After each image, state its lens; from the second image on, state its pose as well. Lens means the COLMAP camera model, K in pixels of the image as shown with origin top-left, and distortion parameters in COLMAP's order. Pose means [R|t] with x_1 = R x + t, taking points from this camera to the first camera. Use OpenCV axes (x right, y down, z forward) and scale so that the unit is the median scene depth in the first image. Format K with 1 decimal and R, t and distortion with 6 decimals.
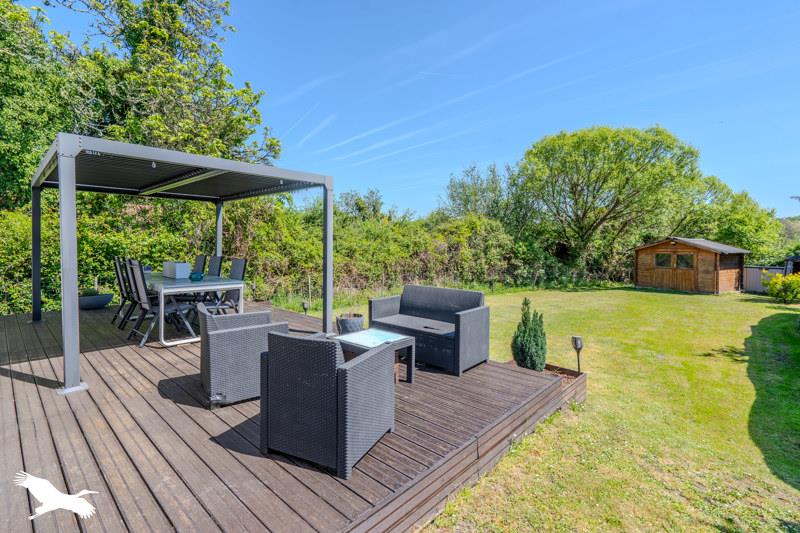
lens RADIAL K [[366.3, 0, 389.5], [0, 366.3, 253.0], [0, 0, 1]] dist [-0.000992, 0.000069]
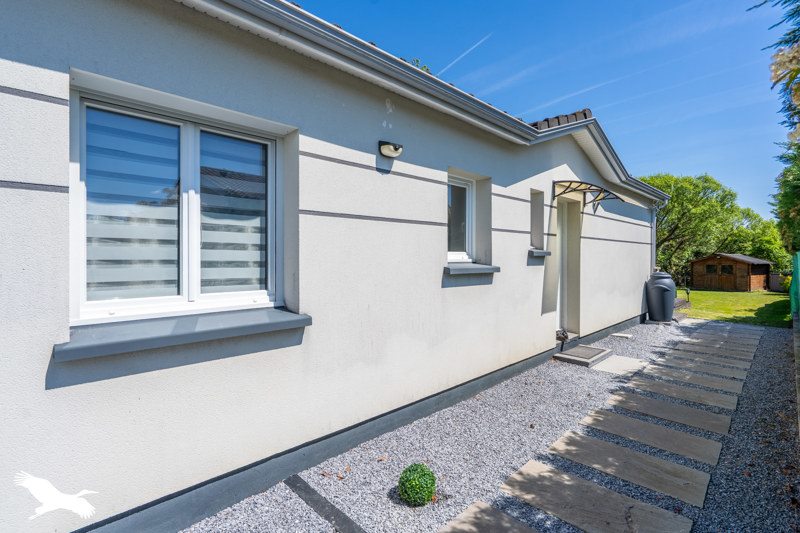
lens RADIAL K [[366.3, 0, 399.0], [0, 366.3, 264.7], [0, 0, 1]] dist [-0.000992, 0.000069]
pose [[0.998525, -0.003177, -0.054201, -0.380664], [0.002695, 0.999956, -0.008959, 0.010865], [0.054227, 0.008800, 0.998490, -0.478525]]
